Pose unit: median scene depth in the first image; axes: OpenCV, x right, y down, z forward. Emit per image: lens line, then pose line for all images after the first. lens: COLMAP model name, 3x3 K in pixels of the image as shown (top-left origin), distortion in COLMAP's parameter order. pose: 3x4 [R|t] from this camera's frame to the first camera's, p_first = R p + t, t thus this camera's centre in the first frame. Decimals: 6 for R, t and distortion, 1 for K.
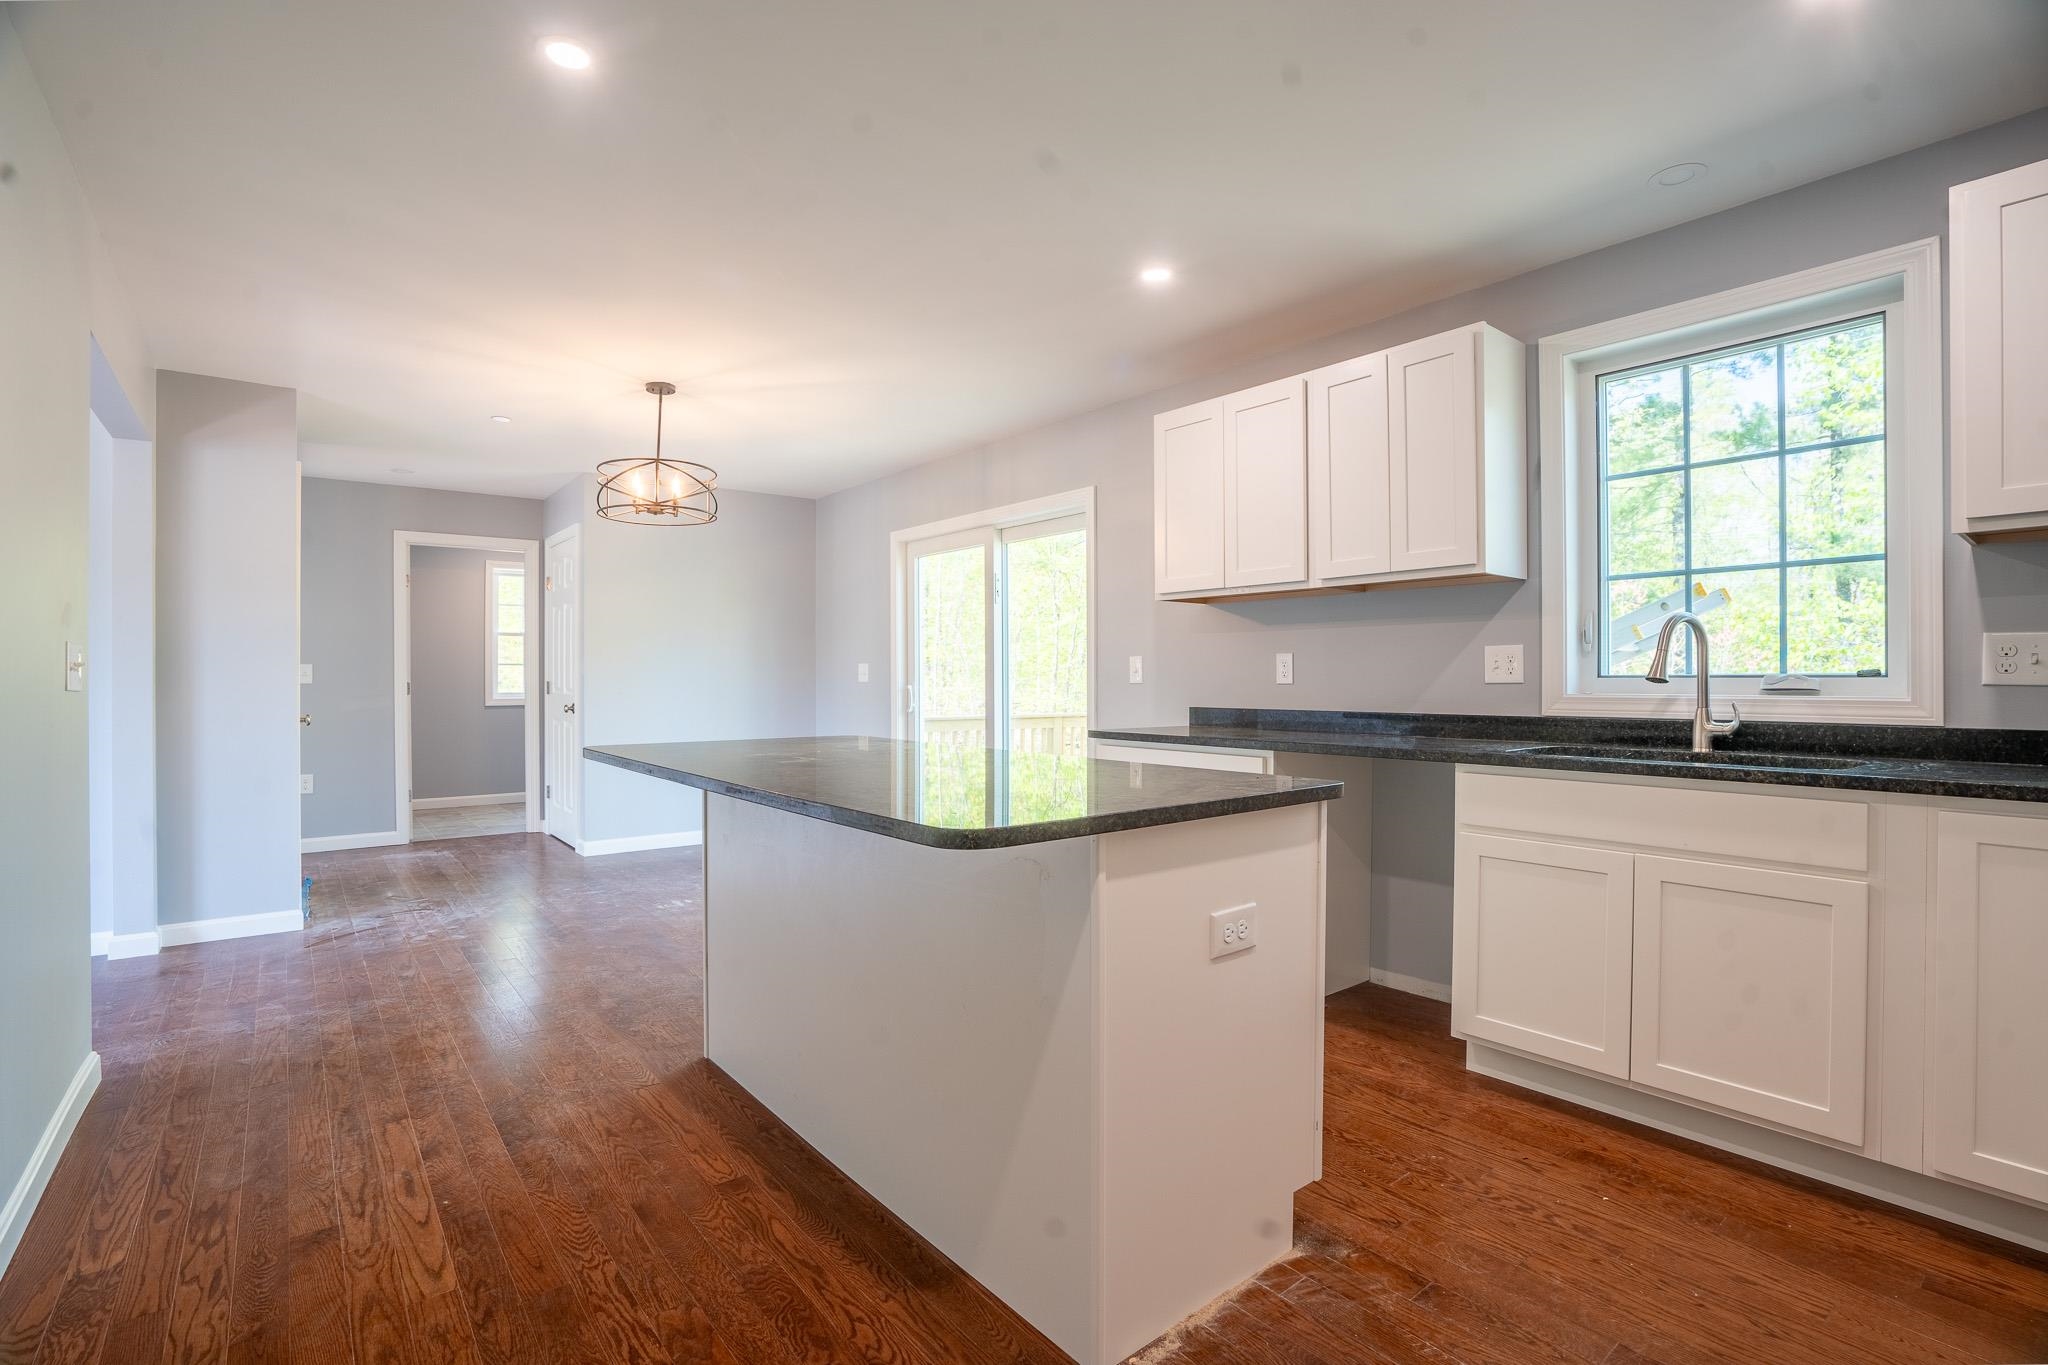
lens RADIAL K [[953.4, 0, 1018.7], [0, 953.4, 682.1], [0, 0, 1]] dist [-0.054999, 0.021111]
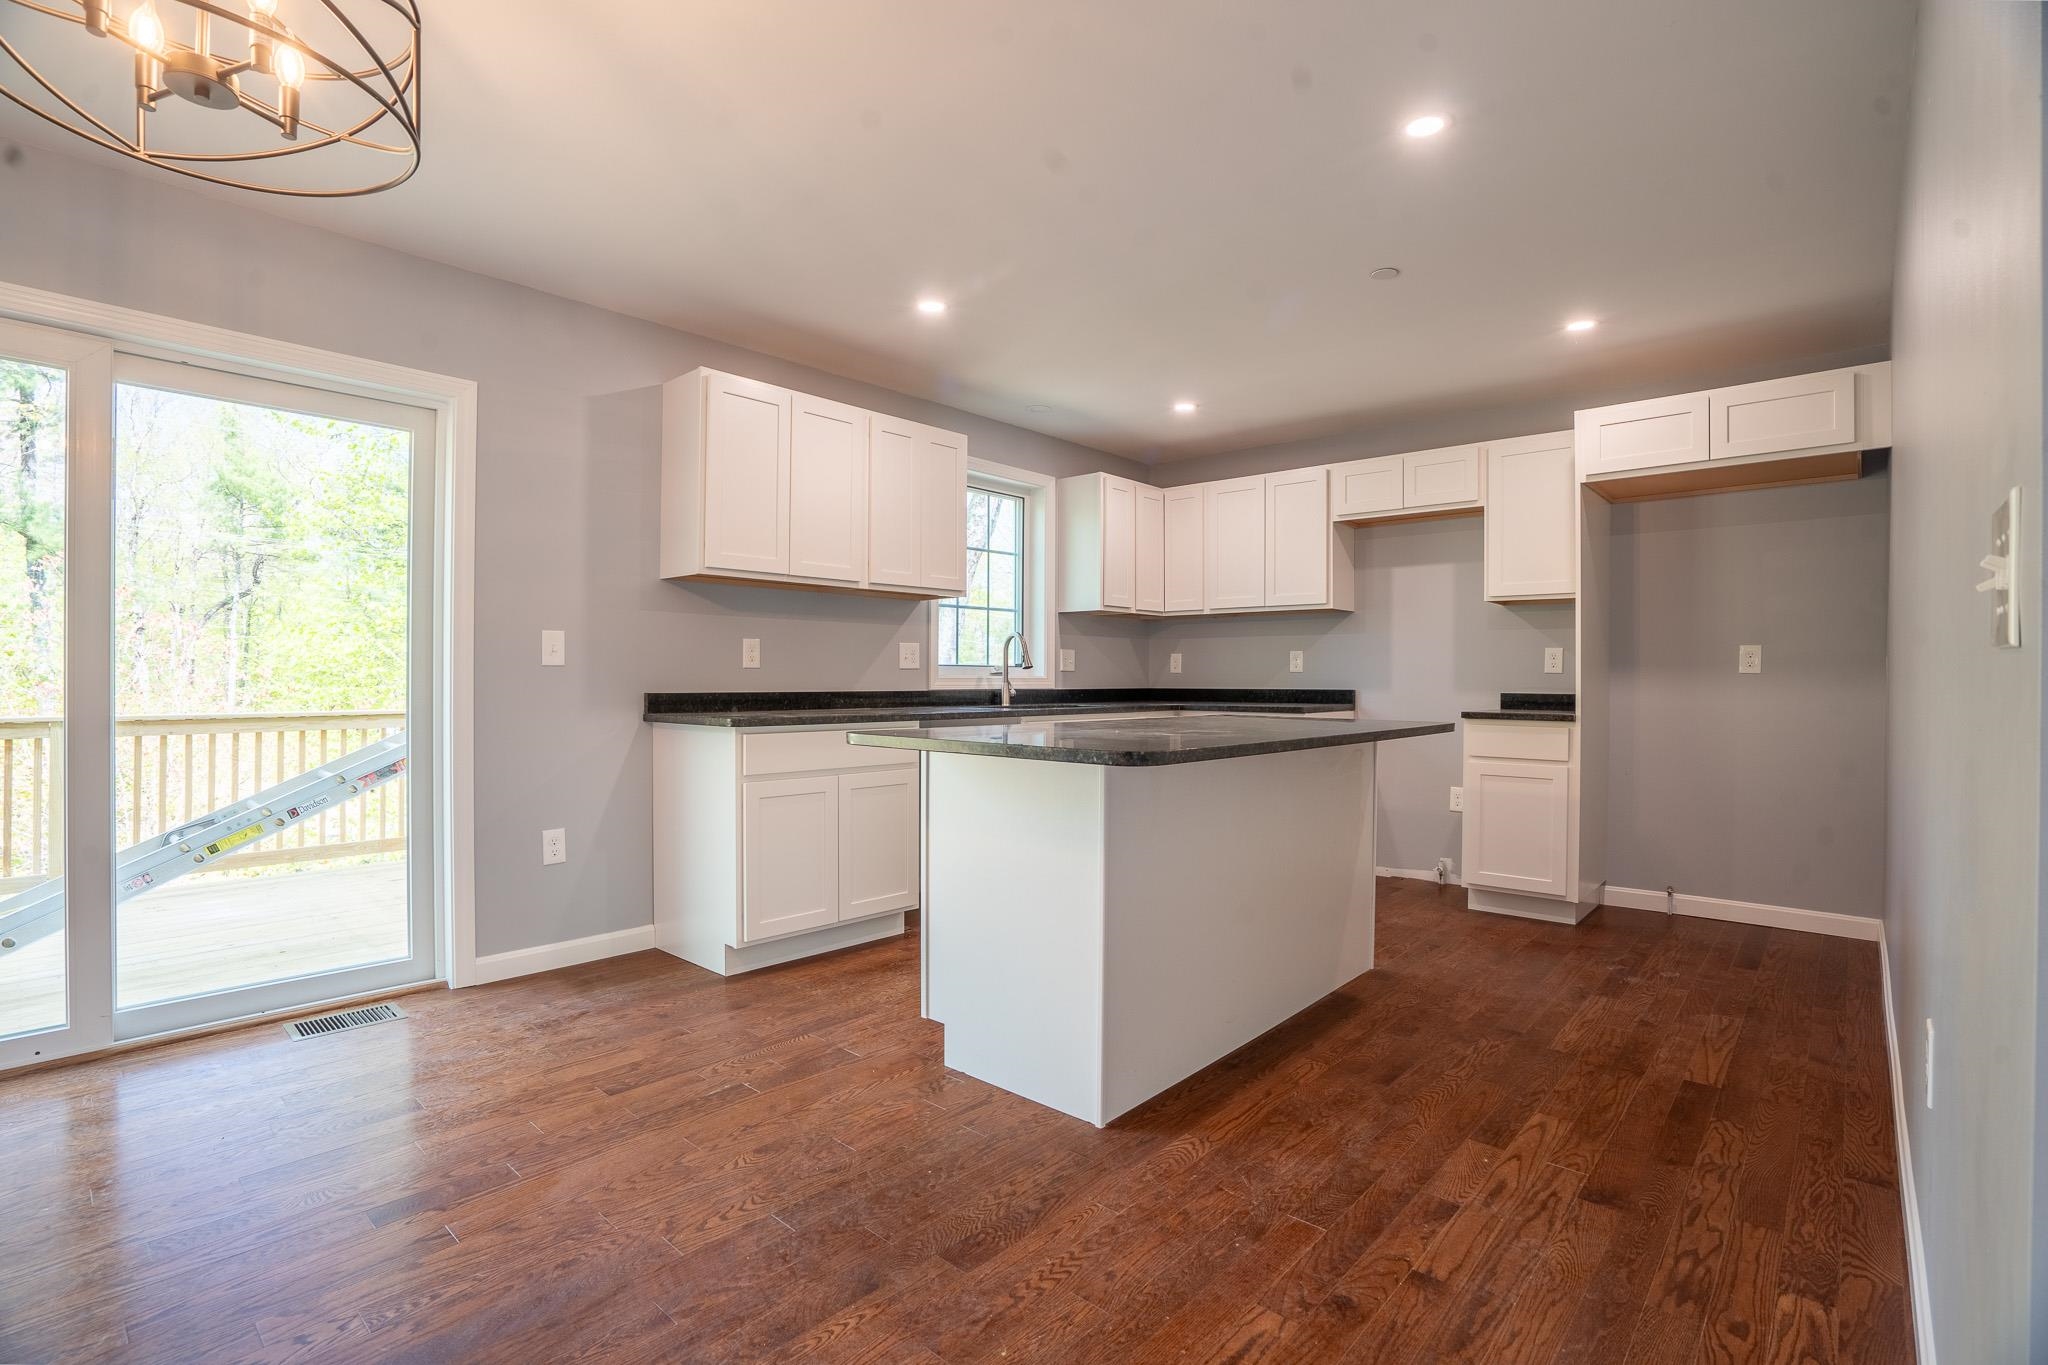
lens RADIAL K [[947.2, 0, 1018.6], [0, 947.2, 683.0], [0, 0, 1]] dist [-0.055225, 0.021170]
pose [[-0.161630, -0.005308, 0.986837, -0.950494], [-0.002337, 0.999985, 0.004996, 0.014967], [-0.986849, -0.001499, -0.161639, 1.031298]]
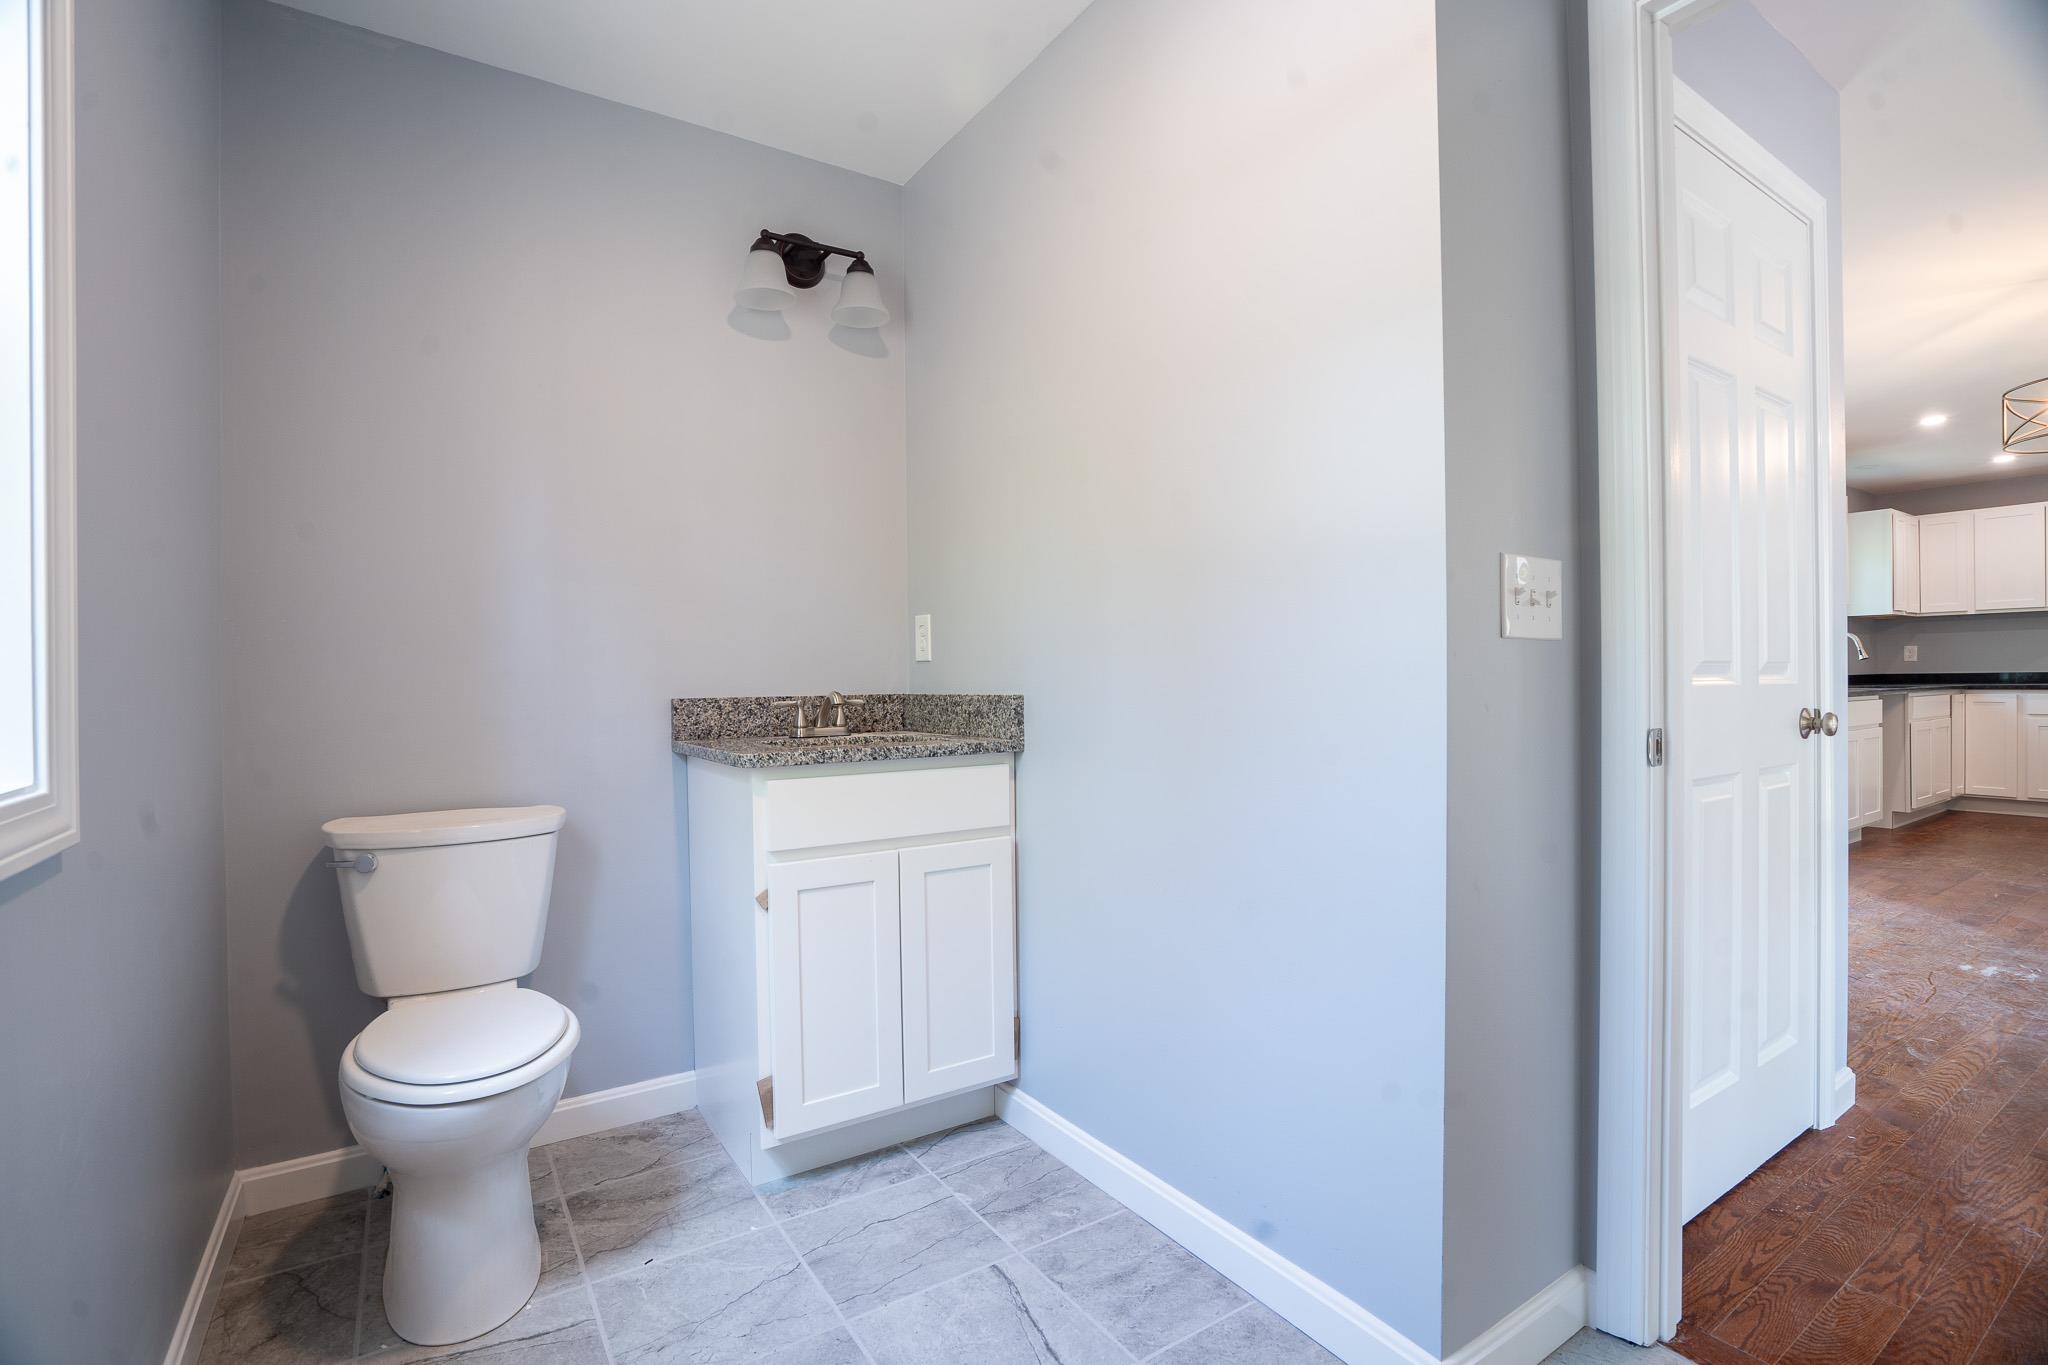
lens RADIAL K [[953.4, 0, 1018.7], [0, 953.4, 682.1], [0, 0, 1]] dist [-0.054999, 0.021111]
pose [[0.081048, -0.003116, 0.996705, -1.596567], [0.014937, 0.999887, 0.001911, 0.016828], [-0.996598, 0.014733, 0.081086, 2.421415]]
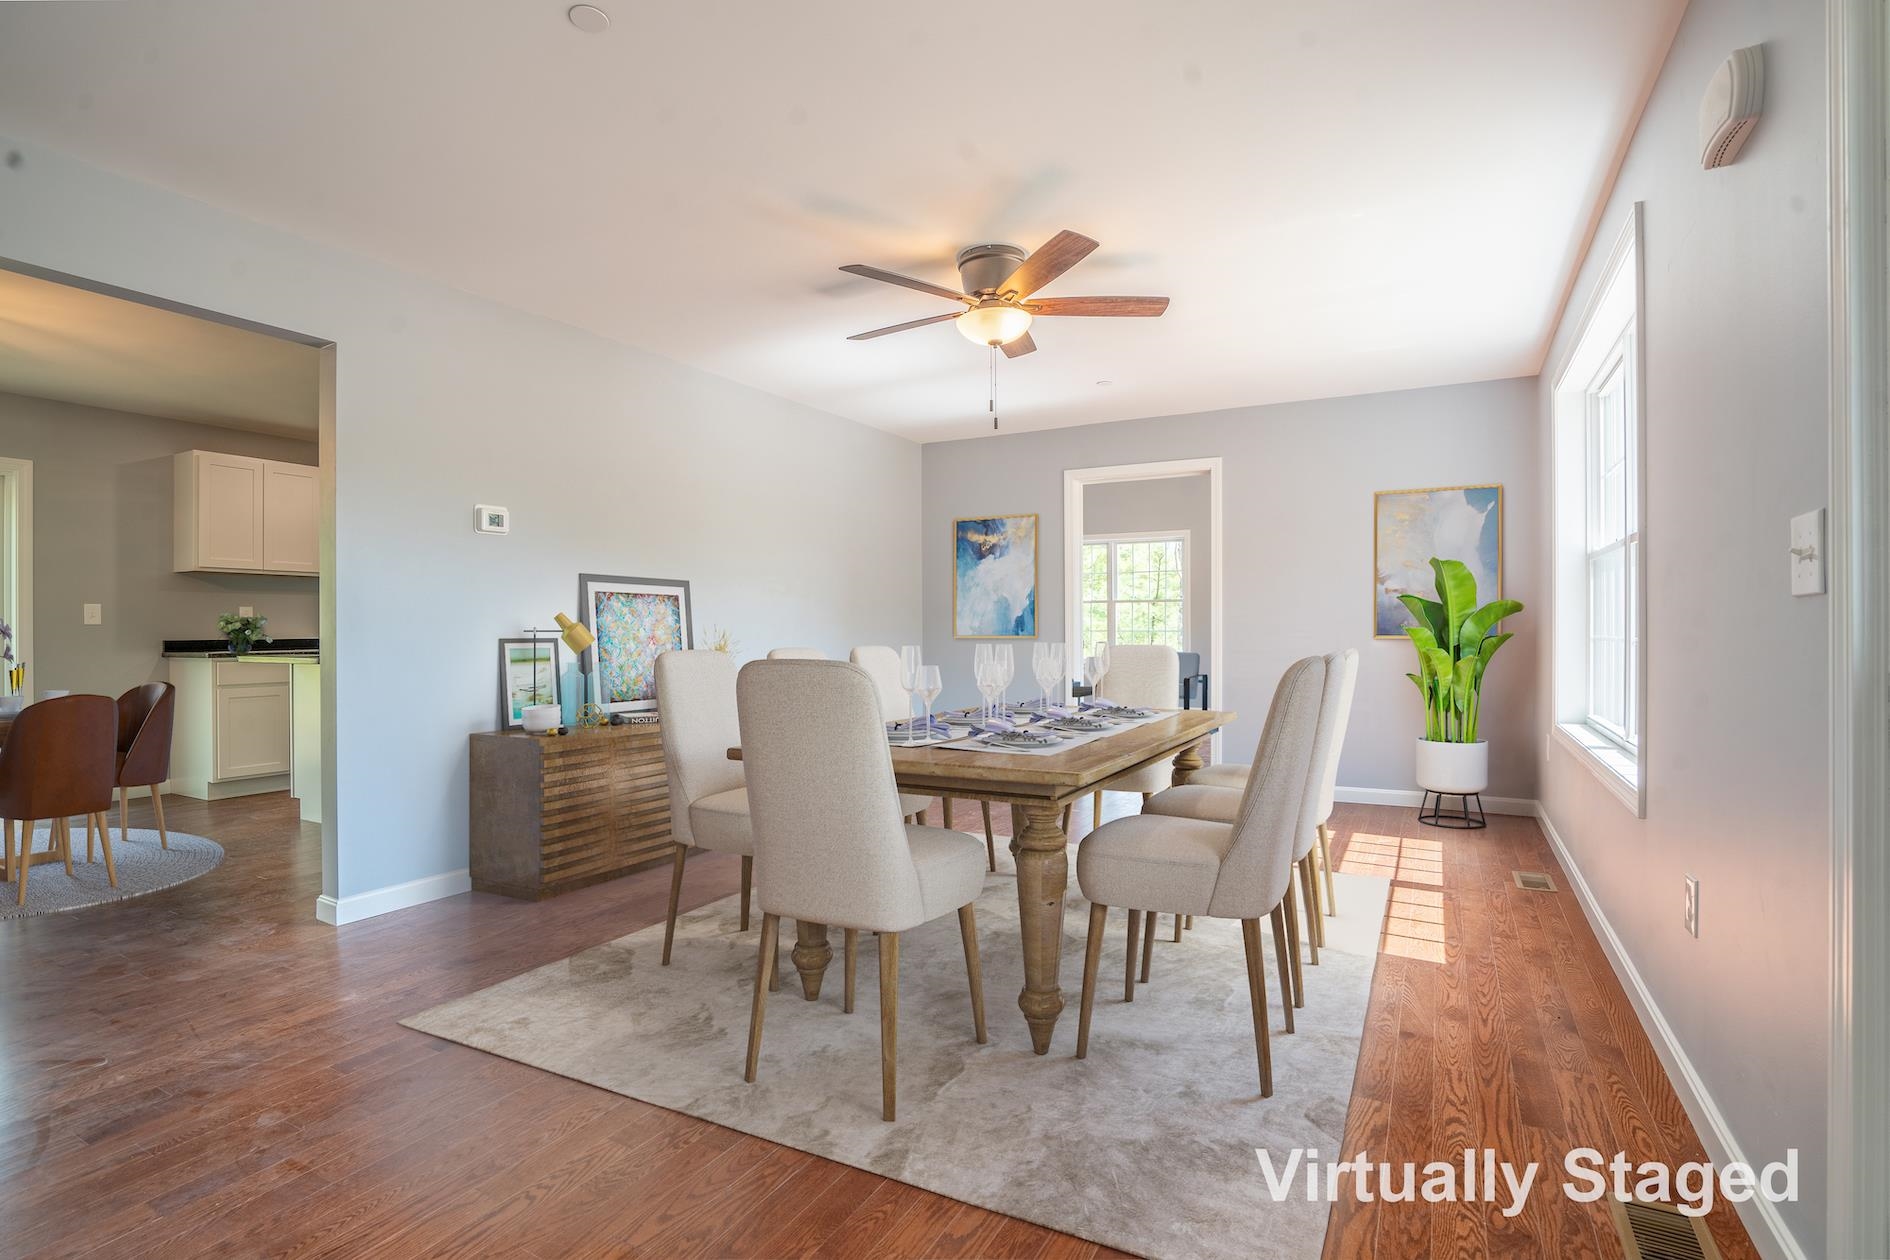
lens RADIAL K [[879.9, 0, 940.1], [0, 879.9, 629.6], [0, 0, 1]] dist [-0.054999, 0.021111]
pose [[-0.379527, -0.002257, 0.925178, -1.941217], [0.005068, 0.999977, 0.004518, 0.012869], [-0.925167, 0.006404, -0.379507, 0.500408]]
